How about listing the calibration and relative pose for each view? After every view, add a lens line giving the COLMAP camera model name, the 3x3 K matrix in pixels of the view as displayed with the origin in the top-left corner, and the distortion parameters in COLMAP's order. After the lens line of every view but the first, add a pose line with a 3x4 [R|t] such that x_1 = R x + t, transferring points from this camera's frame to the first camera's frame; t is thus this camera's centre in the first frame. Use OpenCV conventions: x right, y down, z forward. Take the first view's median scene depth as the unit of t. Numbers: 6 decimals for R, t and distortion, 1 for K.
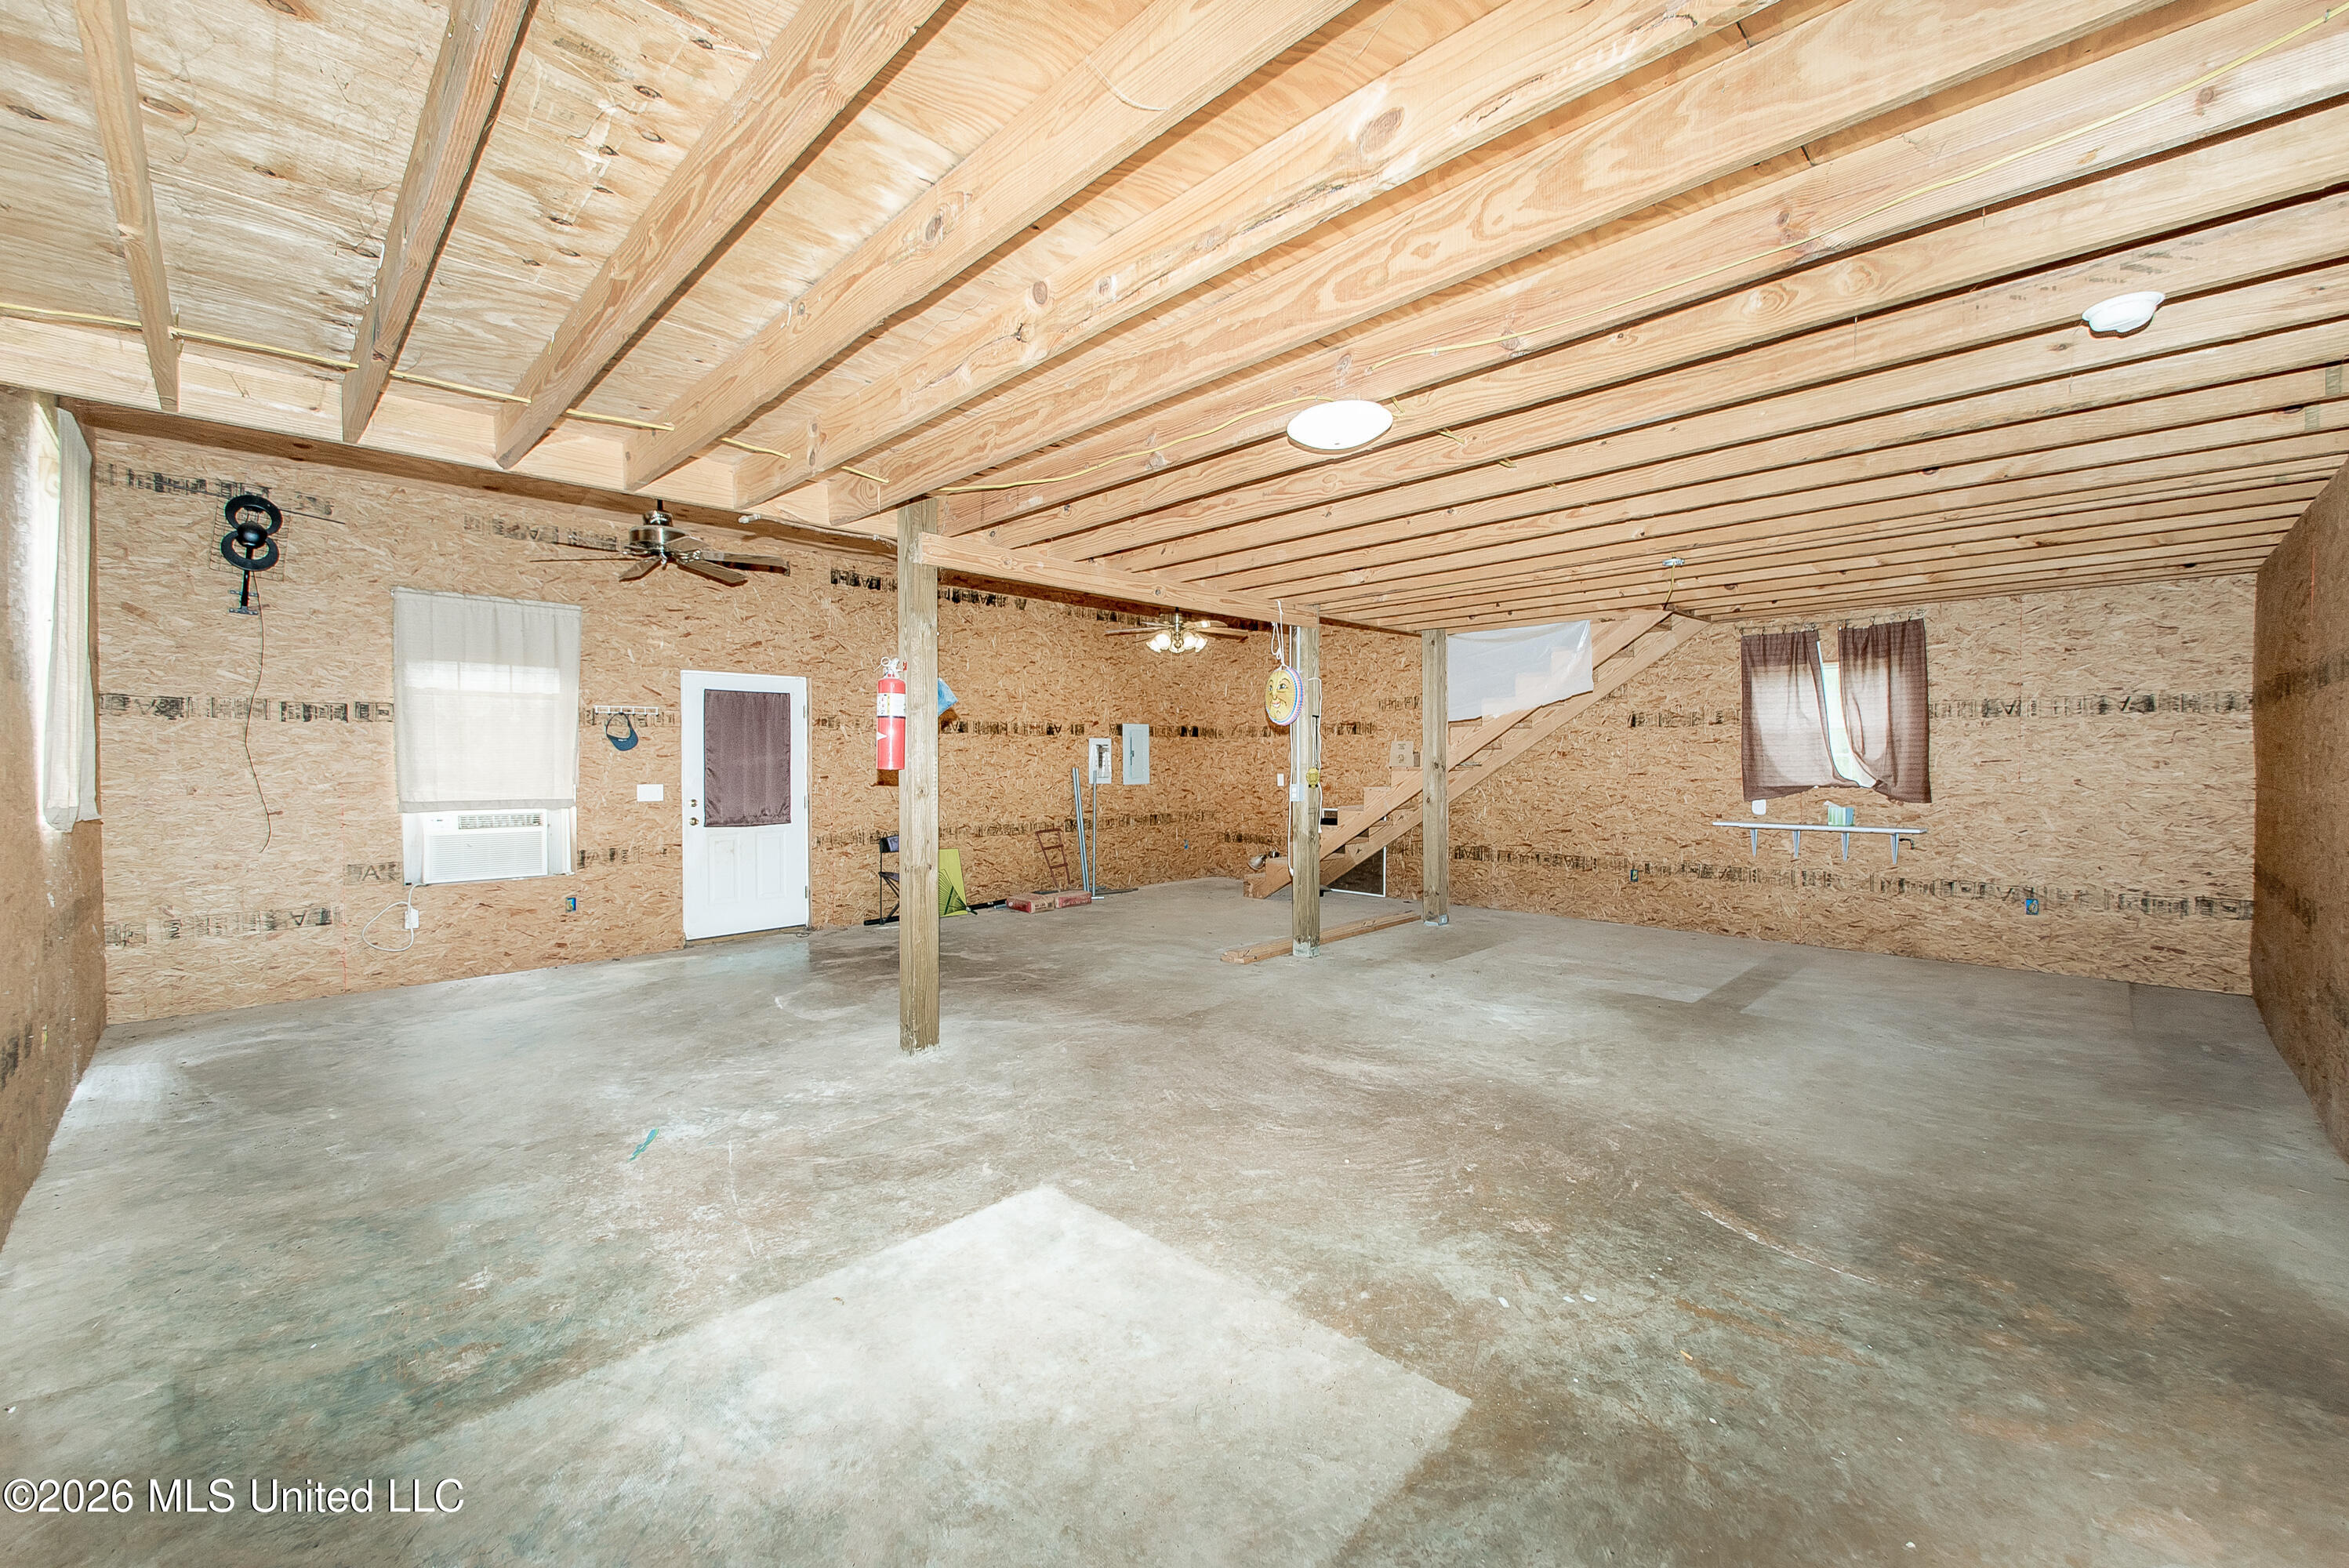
lens RADIAL K [[947.3, 0, 1179.1], [0, 947.3, 774.3], [0, 0, 1]] dist [0.003022, -0.002701]
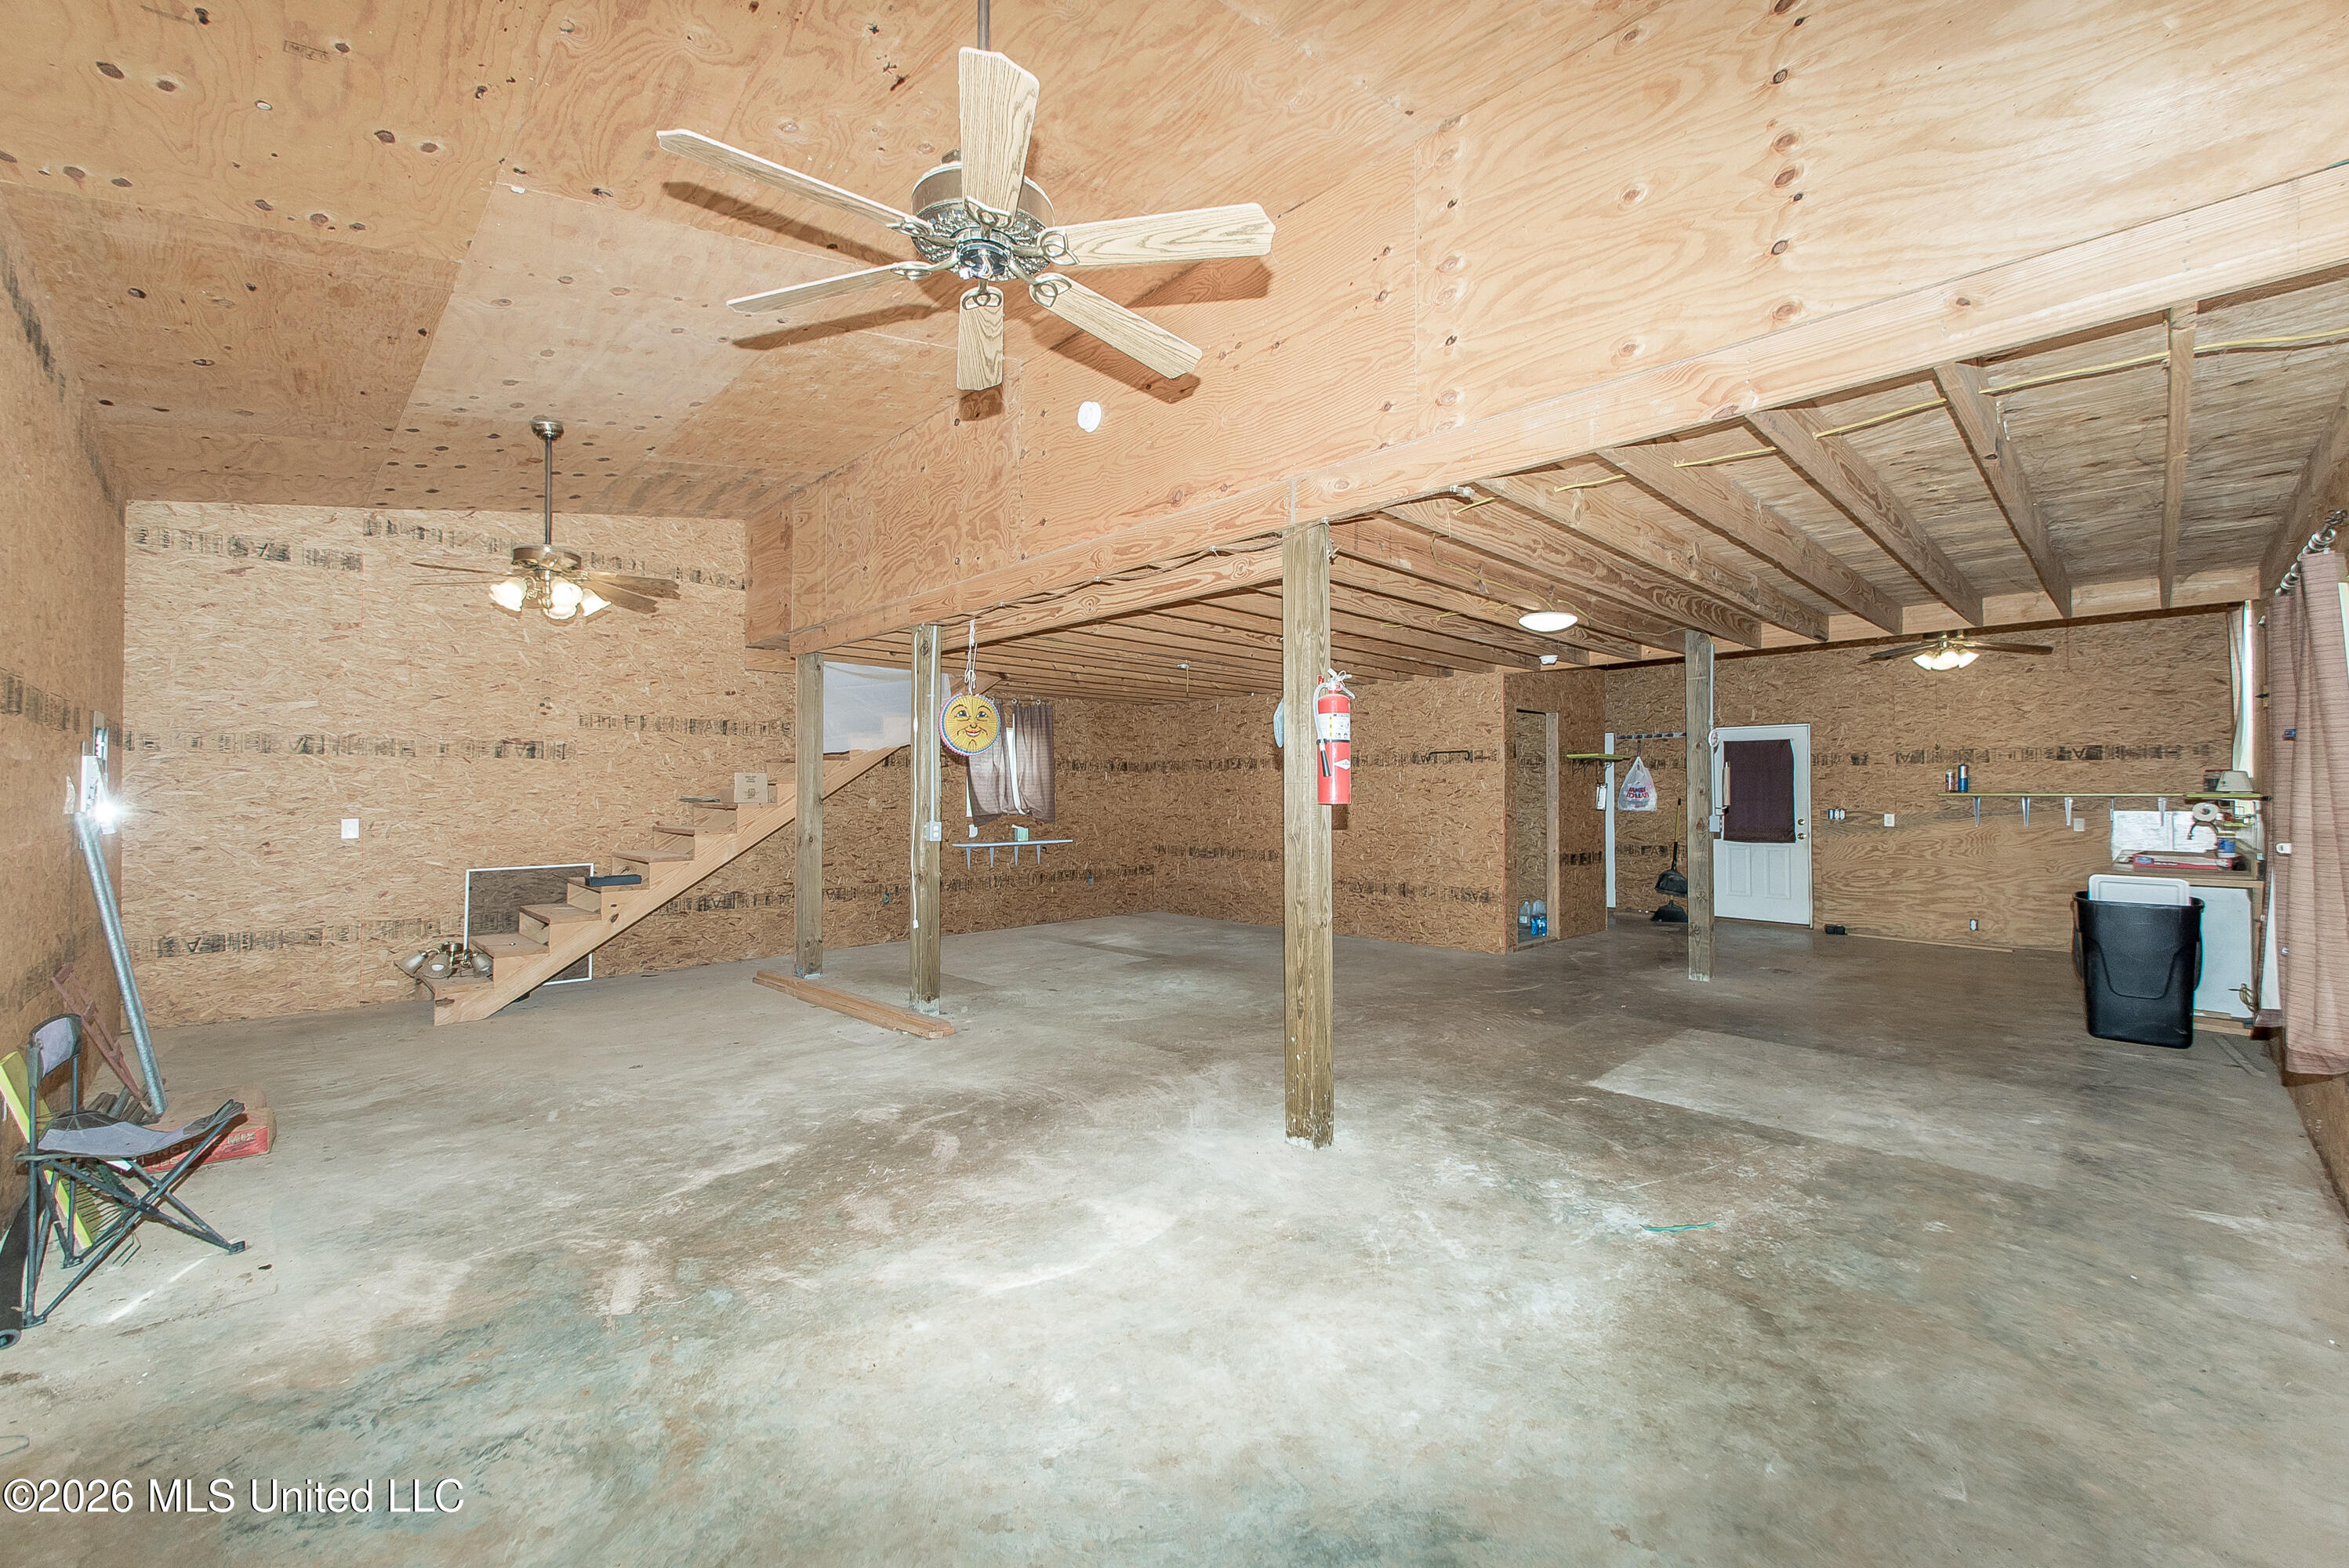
lens RADIAL K [[947.3, 0, 1179.2], [0, 947.3, 782.9], [0, 0, 1]] dist [0.003022, -0.002701]
pose [[0.013518, 0.014149, 0.999809, -1.491015], [0.015632, 0.999775, -0.014360, -0.020247], [-0.999786, 0.015823, 0.013294, 1.471591]]
